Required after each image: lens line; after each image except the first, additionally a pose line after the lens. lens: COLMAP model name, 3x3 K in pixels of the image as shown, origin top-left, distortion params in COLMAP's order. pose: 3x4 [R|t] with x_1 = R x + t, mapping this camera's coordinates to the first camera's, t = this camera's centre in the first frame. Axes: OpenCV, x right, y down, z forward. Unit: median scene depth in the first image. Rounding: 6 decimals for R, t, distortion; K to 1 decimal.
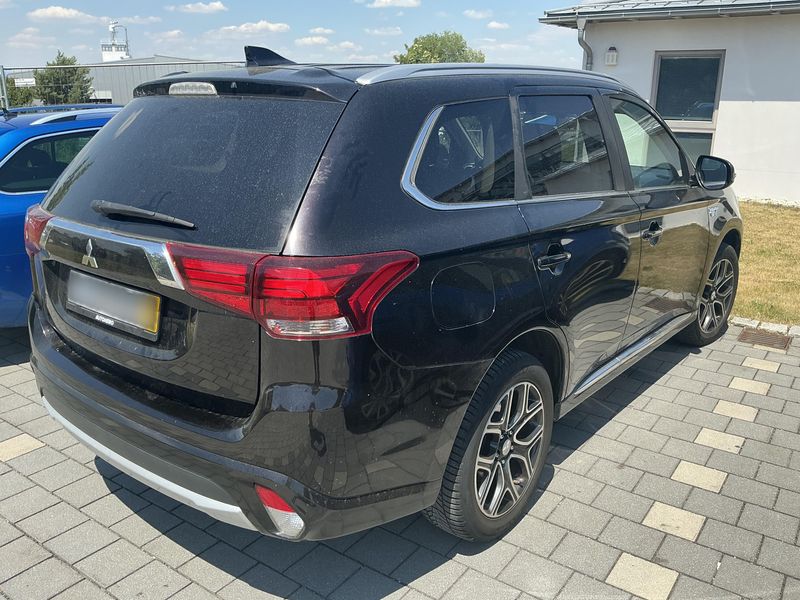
lens RADIAL K [[682.3, 0, 400.8], [0, 682.3, 288.4], [0, 0, 1]] dist [0.082532, -0.168007]
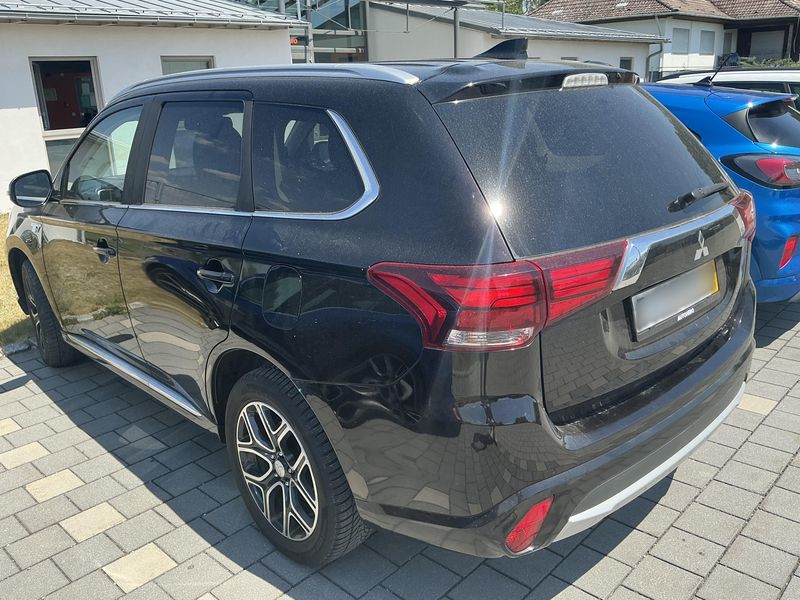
lens RADIAL K [[682.3, 0, 400.8], [0, 682.3, 288.4], [0, 0, 1]] dist [0.082532, -0.168007]
pose [[0.154246, -0.298284, 0.941931, -1.377282], [0.315230, 0.918374, 0.239204, -0.341922], [-0.936396, 0.260029, 0.235684, 1.113929]]
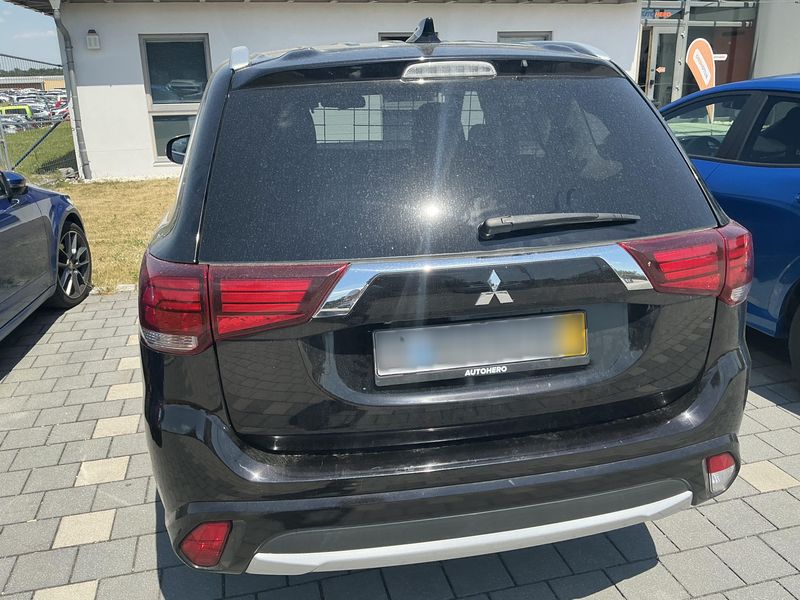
lens RADIAL K [[682.3, 0, 400.8], [0, 682.3, 288.4], [0, 0, 1]] dist [0.082532, -0.168007]
pose [[0.655808, -0.249505, 0.712505, -1.003499], [0.235611, 0.964308, 0.120820, -0.157692], [-0.717219, 0.088639, 0.691187, 0.518272]]
